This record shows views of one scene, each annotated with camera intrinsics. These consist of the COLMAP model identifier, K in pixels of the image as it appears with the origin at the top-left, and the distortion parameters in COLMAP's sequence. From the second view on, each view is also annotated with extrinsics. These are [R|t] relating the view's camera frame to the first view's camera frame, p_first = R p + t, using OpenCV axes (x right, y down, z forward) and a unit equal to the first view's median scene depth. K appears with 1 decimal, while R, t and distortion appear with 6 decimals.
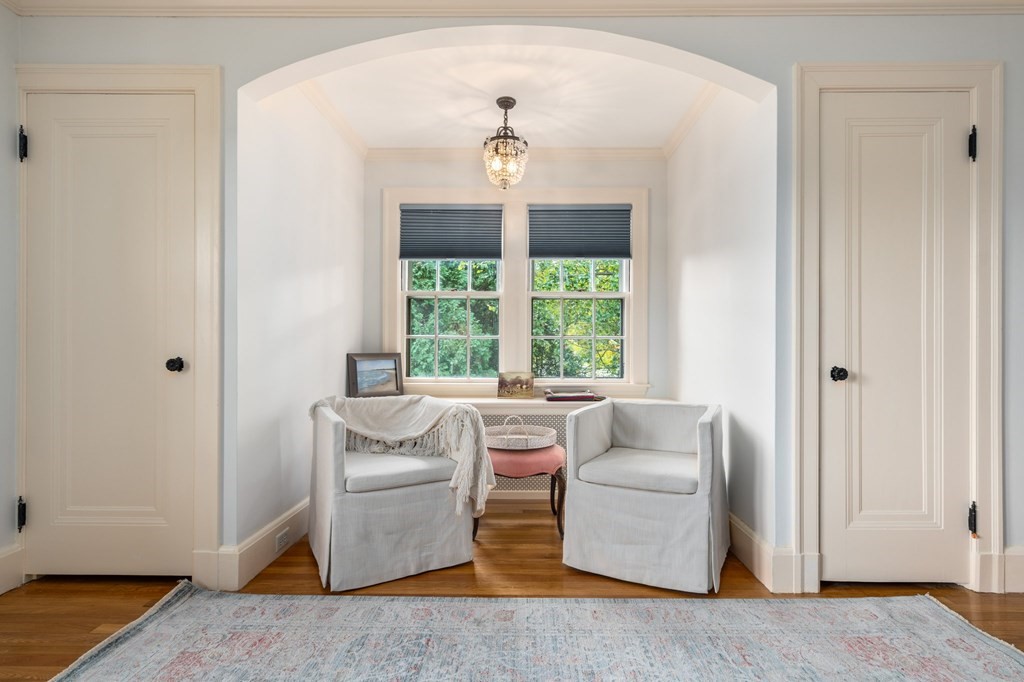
lens RADIAL K [[484.2, 0, 512.0], [0, 484.2, 347.5], [0, 0, 1]] dist [0.003301, 0.000918]
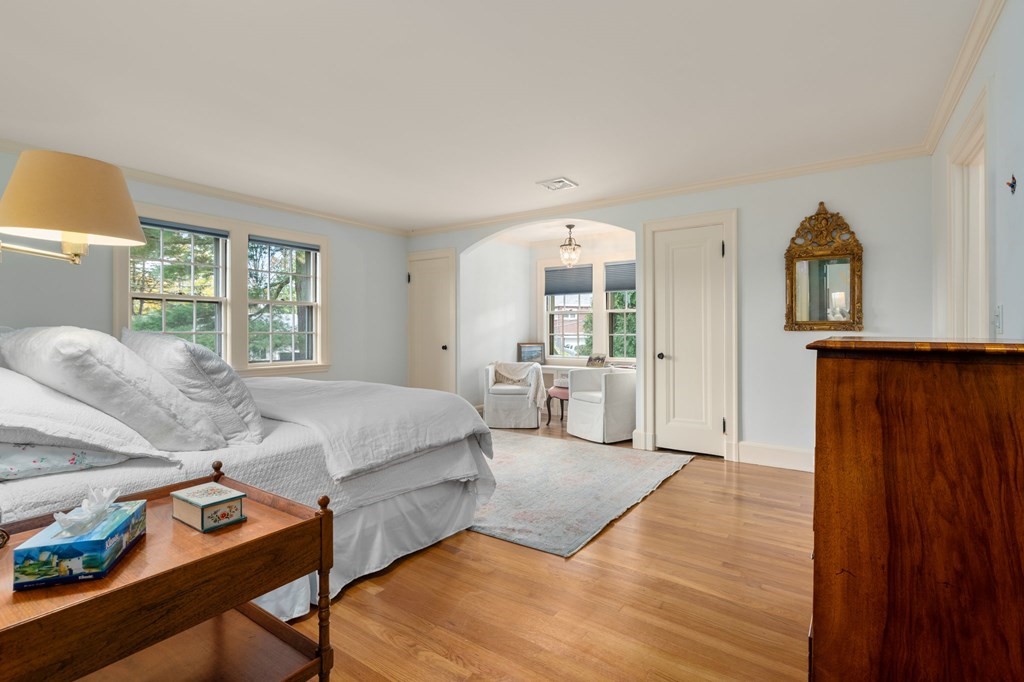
lens RADIAL K [[461.1, 0, 509.8], [0, 461.1, 337.0], [0, 0, 1]] dist [-0.002927, 0.000487]
pose [[0.827029, 0.001801, -0.562156, 0.906110], [0.005674, 0.999917, 0.011551, -0.044391], [0.562131, -0.012743, 0.826950, -0.826031]]
